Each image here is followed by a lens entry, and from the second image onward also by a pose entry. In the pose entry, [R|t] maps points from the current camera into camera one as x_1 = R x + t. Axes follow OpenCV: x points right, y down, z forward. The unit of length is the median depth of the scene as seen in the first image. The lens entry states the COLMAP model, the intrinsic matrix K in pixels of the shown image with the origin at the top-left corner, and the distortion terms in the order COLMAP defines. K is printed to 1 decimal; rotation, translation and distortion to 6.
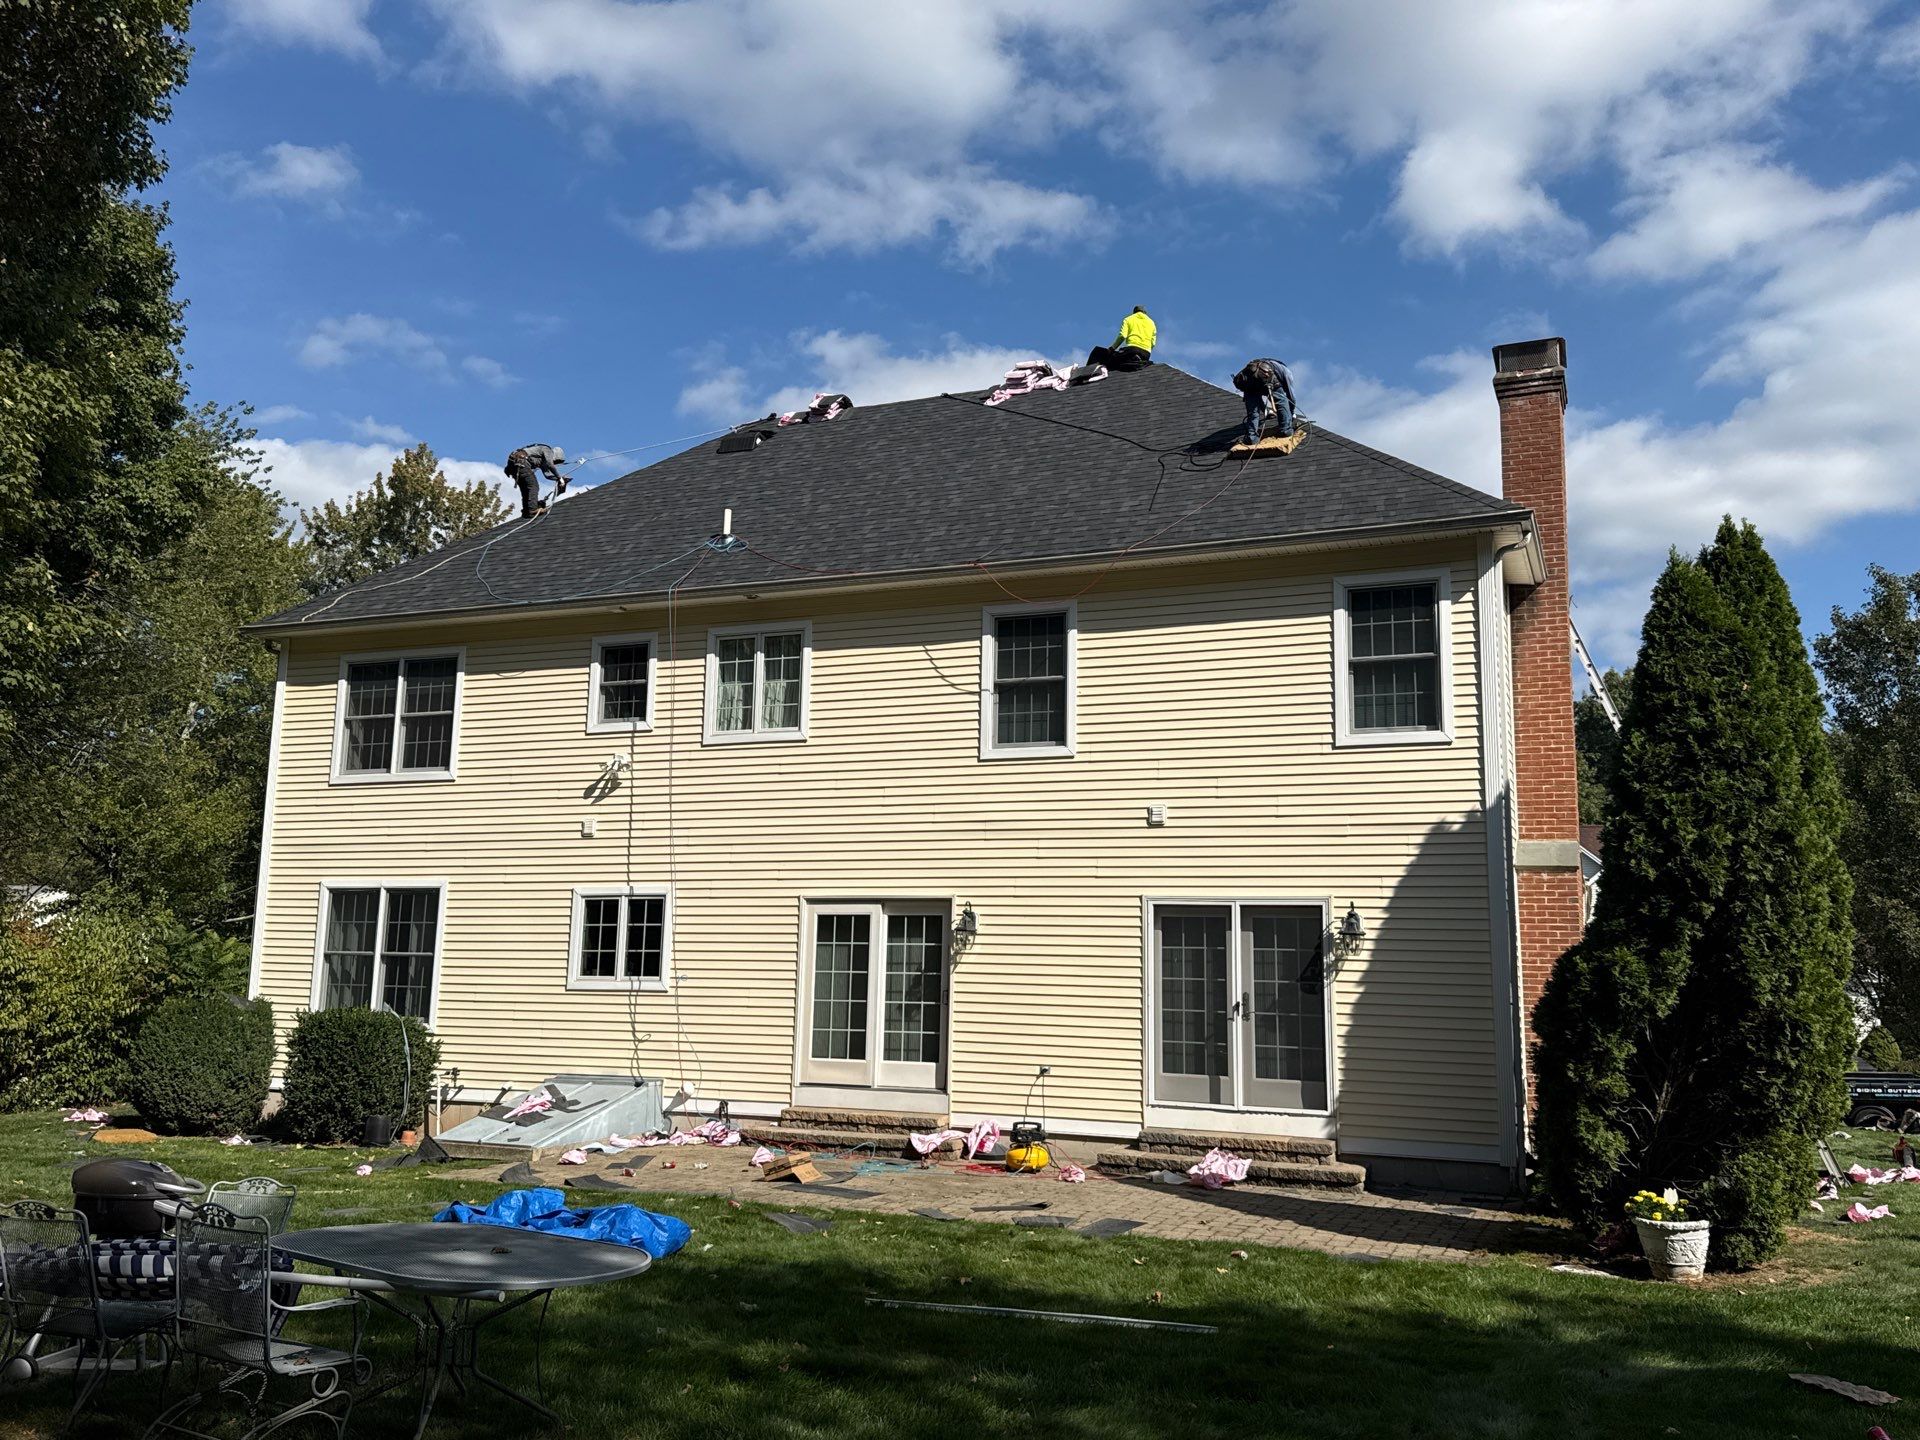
lens RADIAL K [[1458.0, 0, 960.0], [0, 1458.0, 720.0], [0, 0, 1]] dist [0.053914, -0.053869]
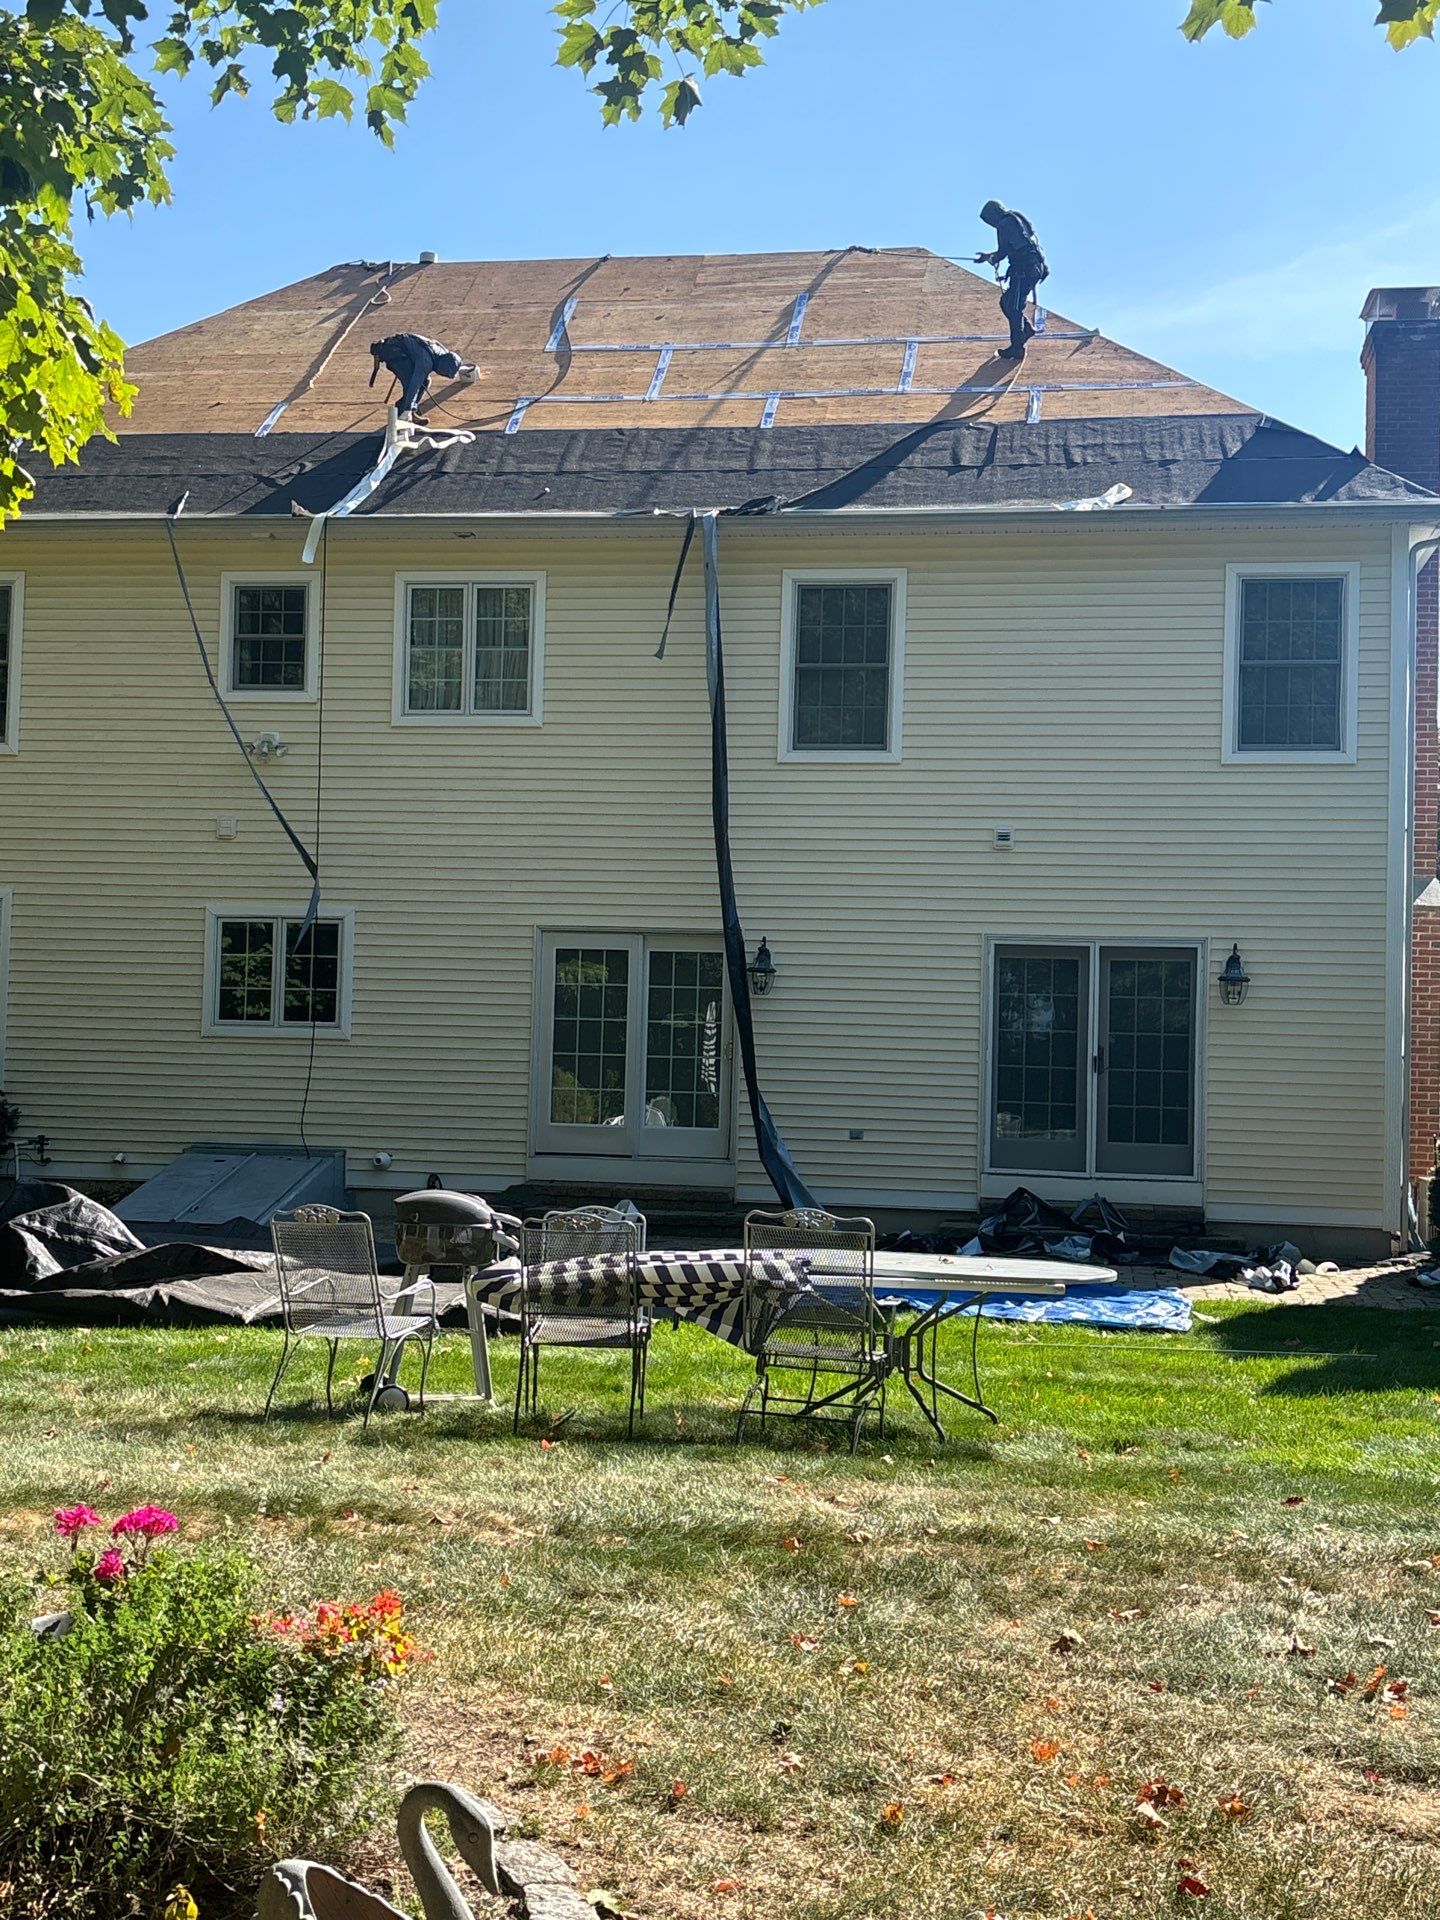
lens RADIAL K [[1458.0, 0, 719.6], [0, 1458.0, 962.8], [0, 0, 1]] dist [0.053914, -0.053869]
pose [[0.964744, 0.010964, 0.262962, -0.231266], [-0.050691, 0.988166, 0.144771, 0.021380], [-0.258262, -0.152996, 0.953883, 0.217454]]
